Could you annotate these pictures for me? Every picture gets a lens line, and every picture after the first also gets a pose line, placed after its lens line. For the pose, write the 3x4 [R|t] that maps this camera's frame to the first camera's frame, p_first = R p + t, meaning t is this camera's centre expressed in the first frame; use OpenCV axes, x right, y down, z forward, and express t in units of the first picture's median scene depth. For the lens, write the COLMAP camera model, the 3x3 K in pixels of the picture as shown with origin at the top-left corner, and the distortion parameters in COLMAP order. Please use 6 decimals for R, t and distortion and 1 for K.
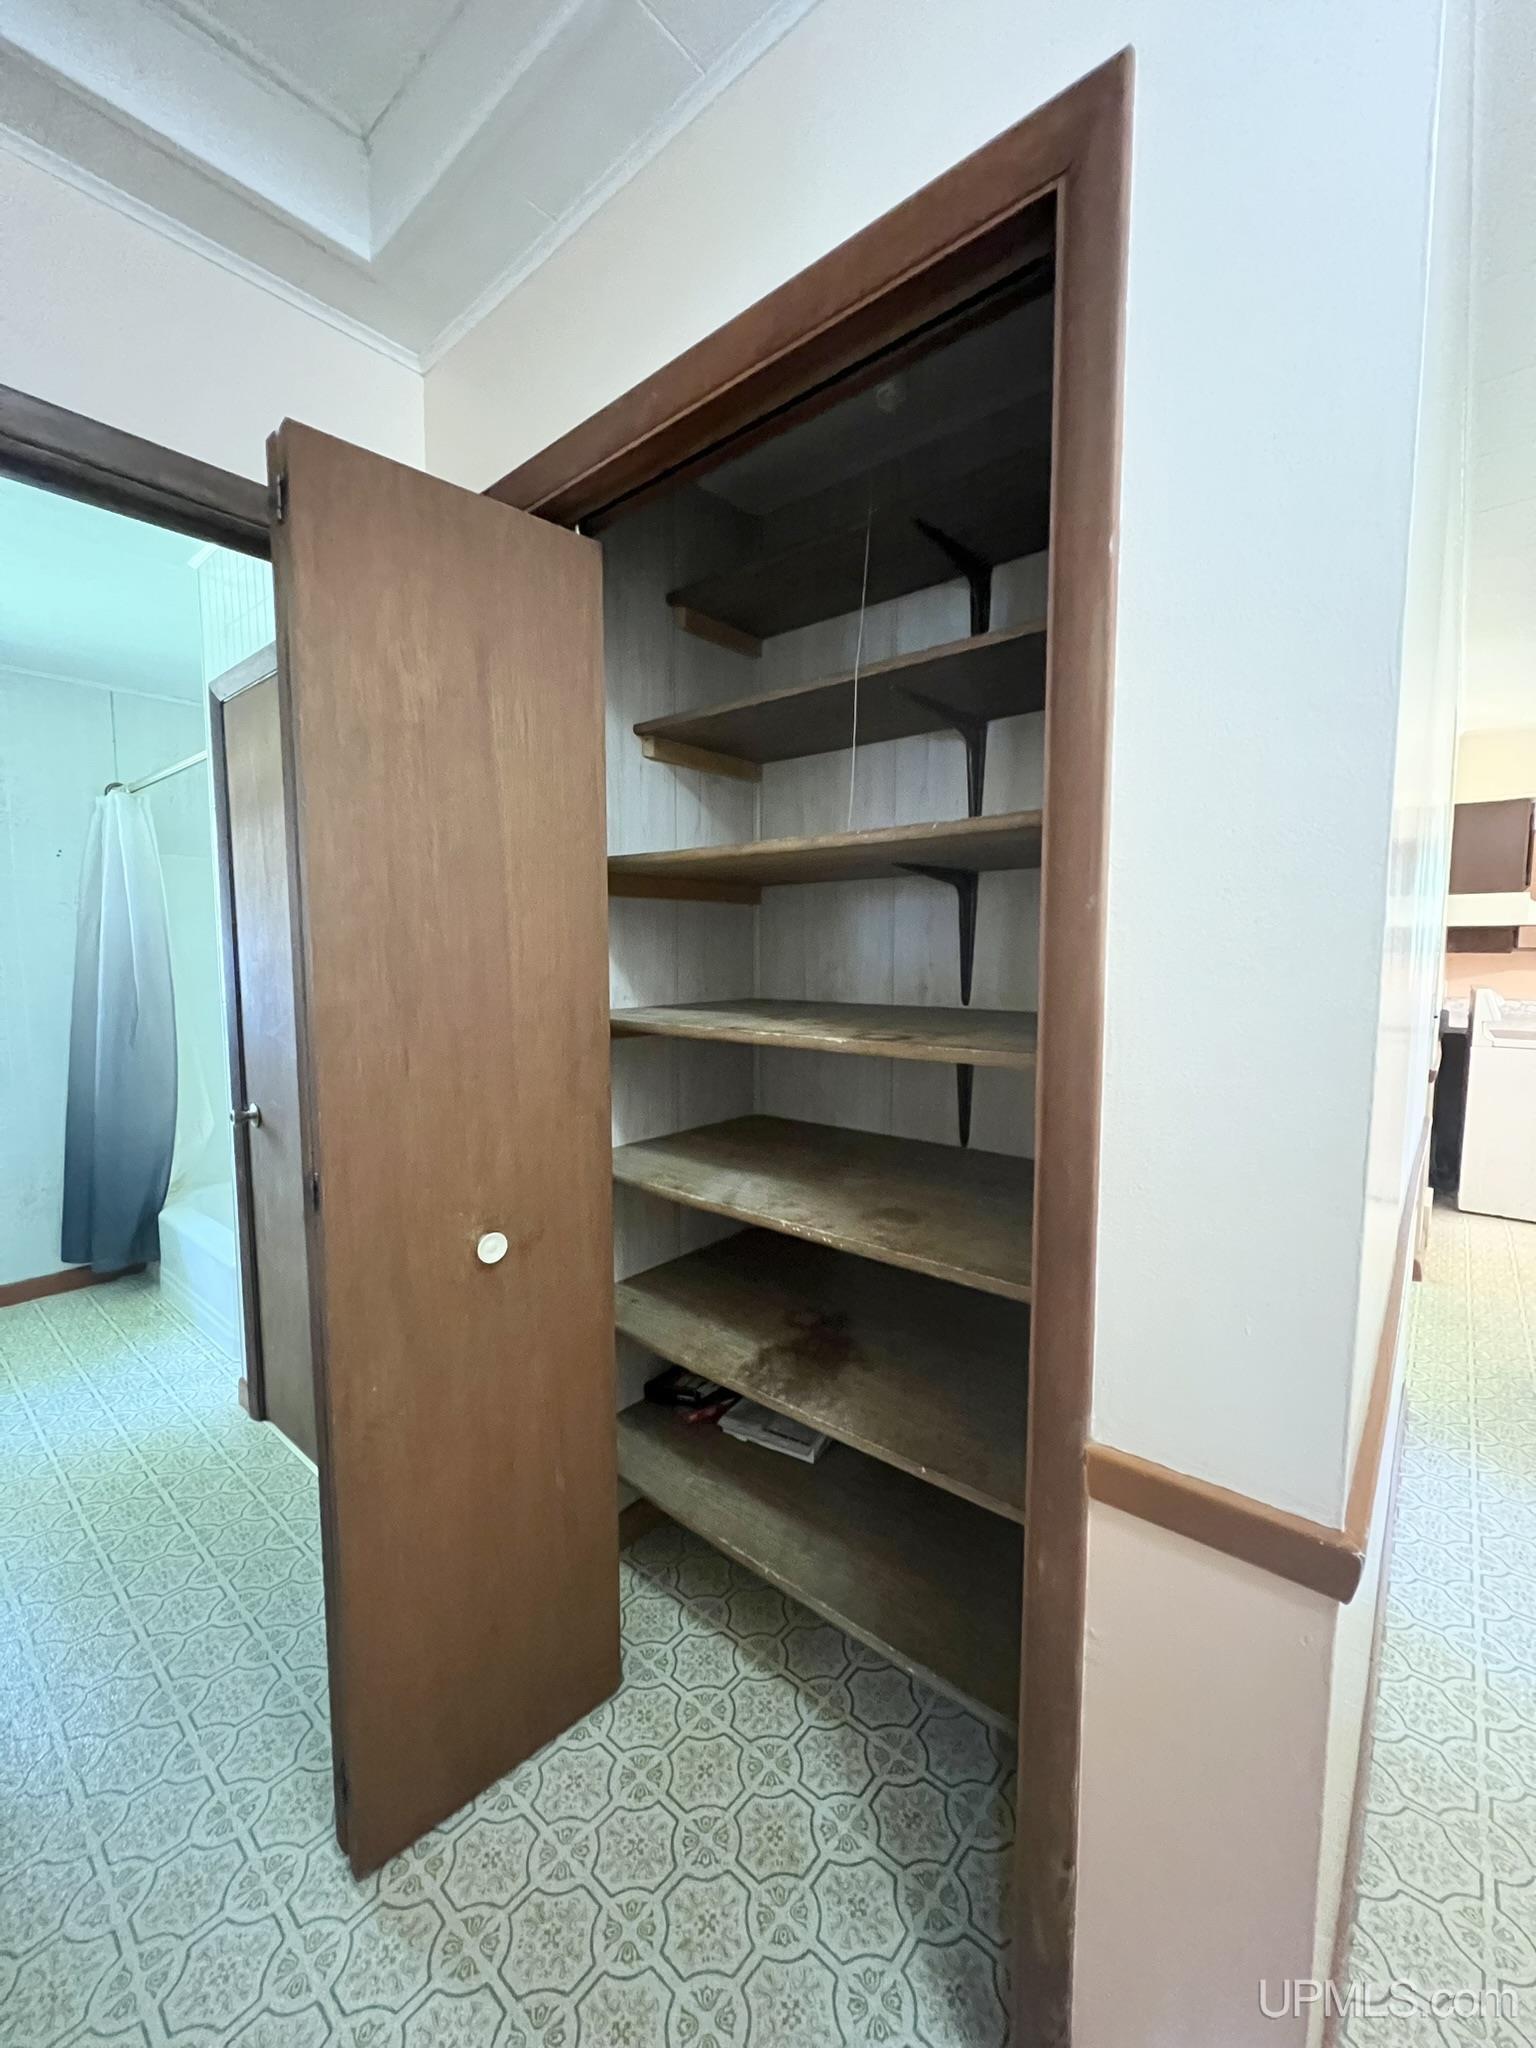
lens RADIAL K [[820.0, 0, 763.6], [0, 820.0, 1018.8], [0, 0, 1]] dist [-0.000148, 0.000962]
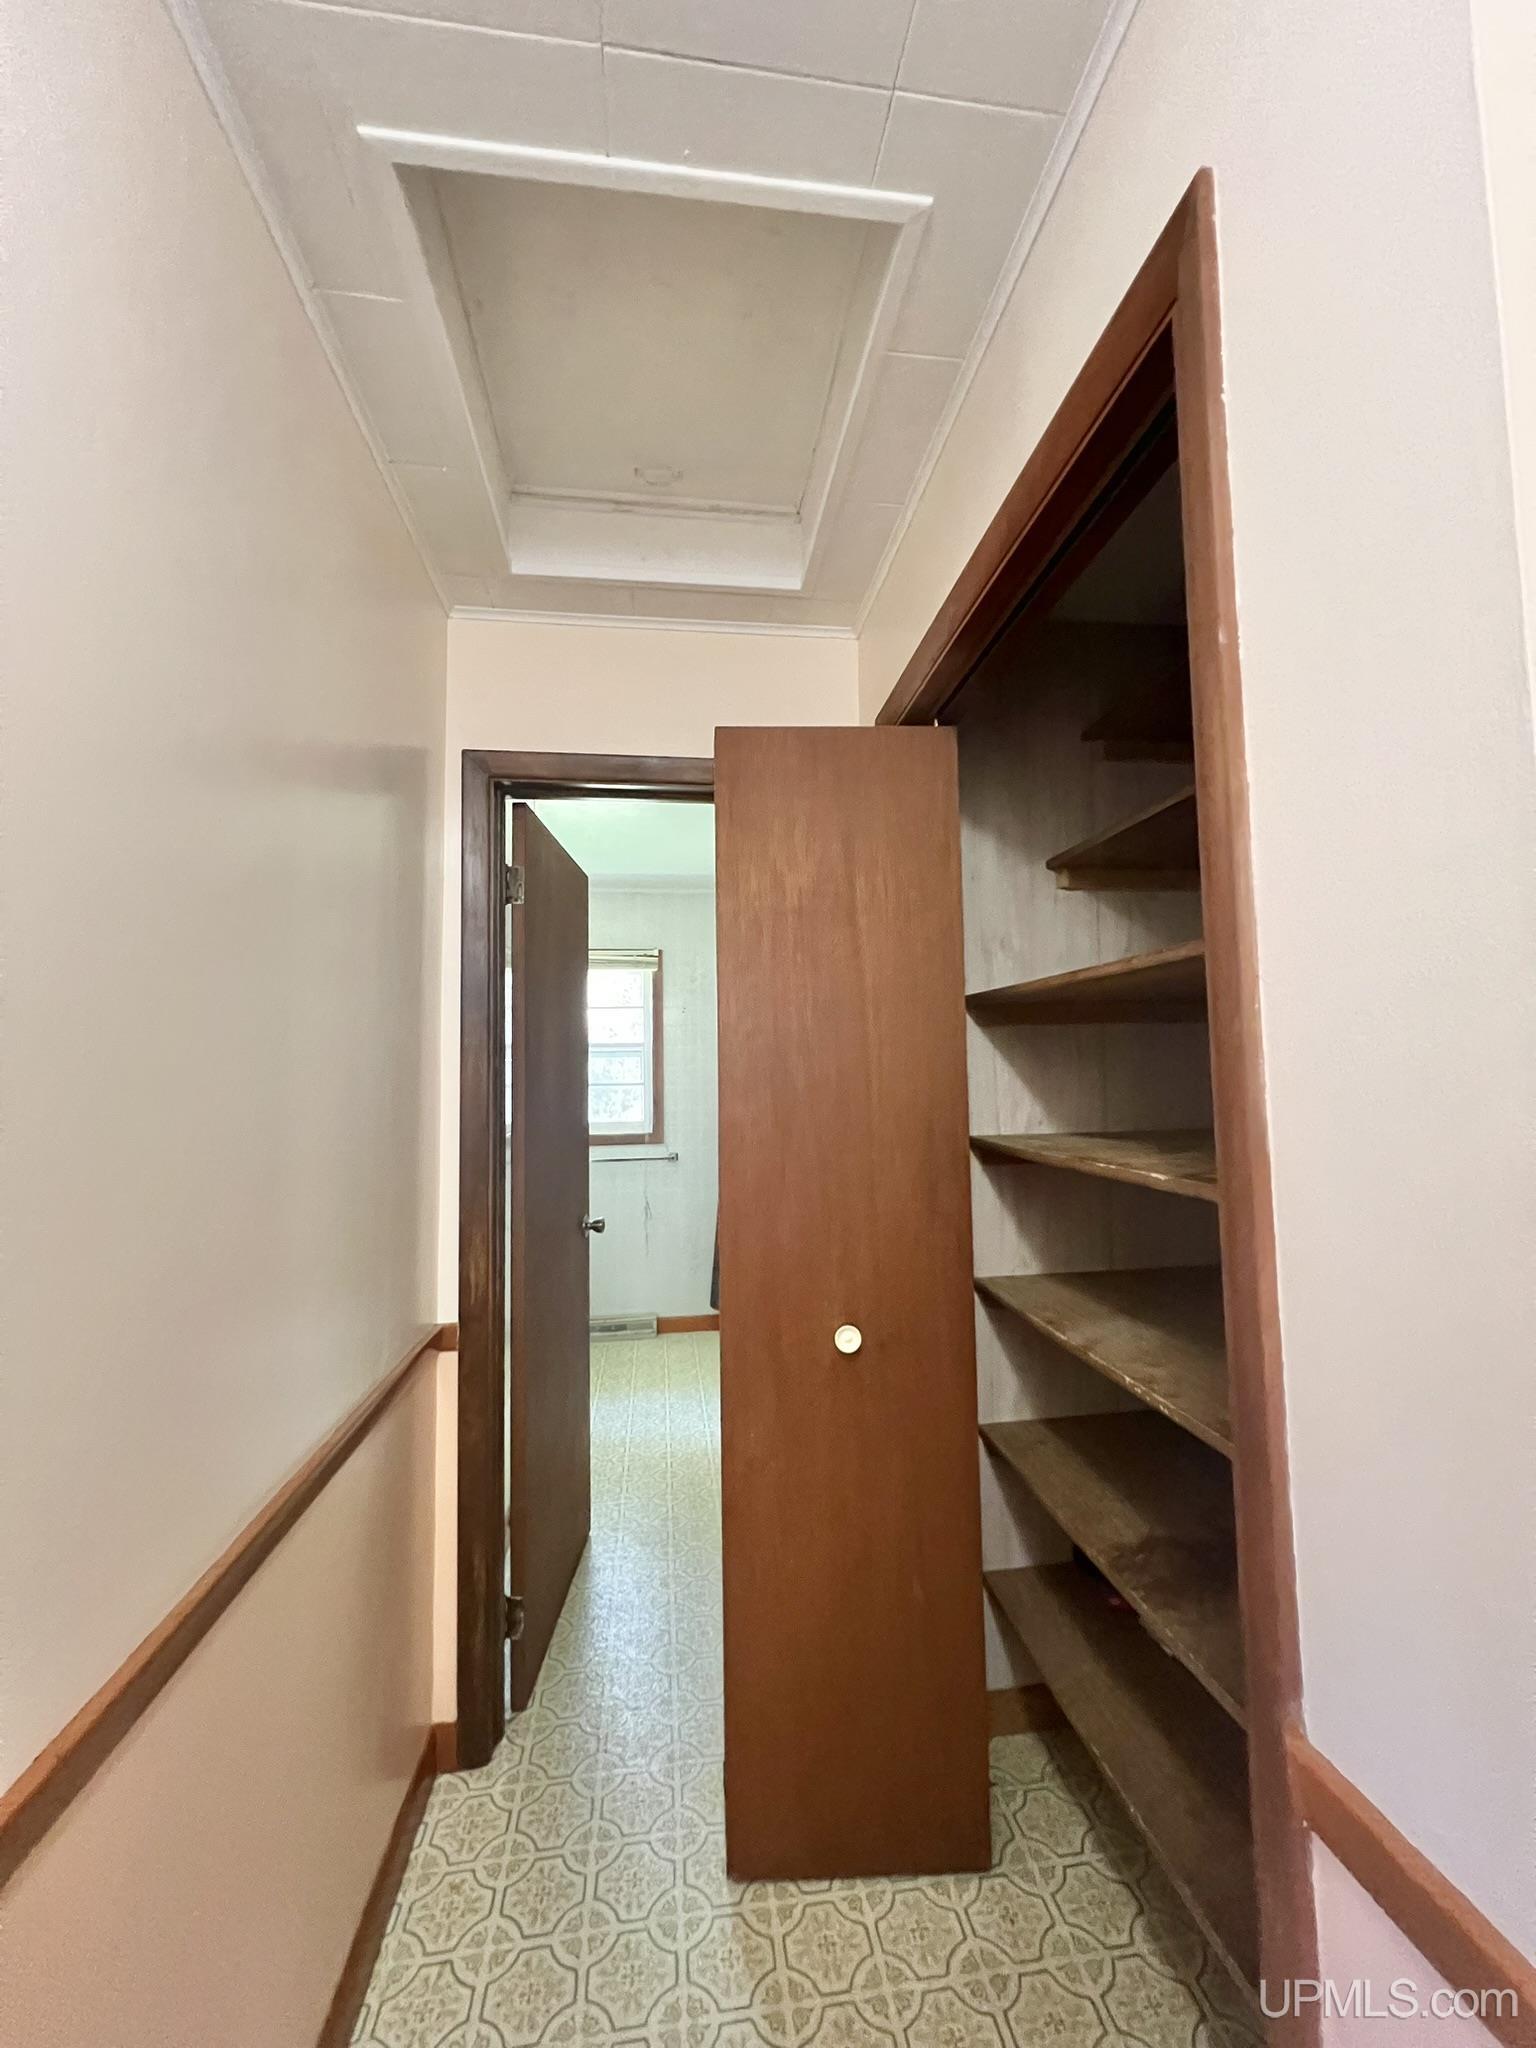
lens RADIAL K [[820.0, 0, 763.9], [0, 820.0, 1019.9], [0, 0, 1]] dist [-0.000148, 0.000962]
pose [[0.740029, -0.056022, -0.670238, 0.339548], [-0.042956, 0.990554, -0.130224, -0.007722], [0.671202, 0.125160, 0.730632, 0.025167]]
